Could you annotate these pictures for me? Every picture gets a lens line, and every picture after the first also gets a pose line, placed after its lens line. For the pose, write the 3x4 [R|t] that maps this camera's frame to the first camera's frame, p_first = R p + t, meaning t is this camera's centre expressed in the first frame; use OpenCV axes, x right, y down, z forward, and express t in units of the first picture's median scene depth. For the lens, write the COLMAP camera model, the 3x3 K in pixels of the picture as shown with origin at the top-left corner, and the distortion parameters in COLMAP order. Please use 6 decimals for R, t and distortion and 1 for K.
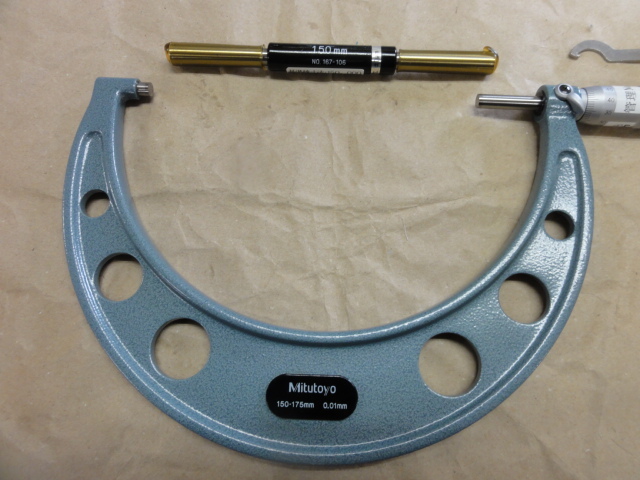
lens RADIAL K [[462.1, 0, 323.6], [0, 462.1, 243.3], [0, 0, 1]] dist [0.006072, -0.005407]
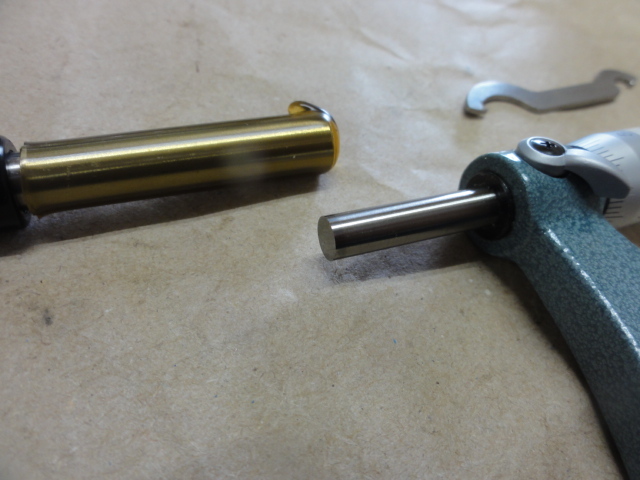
lens RADIAL K [[462.1, 0, 324.3], [0, 462.1, 233.8], [0, 0, 1]] dist [0.006072, -0.005407]
pose [[0.899067, -0.216745, 0.380395, 0.211905], [0.351199, 0.875834, -0.331020, -0.205411], [-0.261416, 0.431203, 0.863554, 0.720029]]
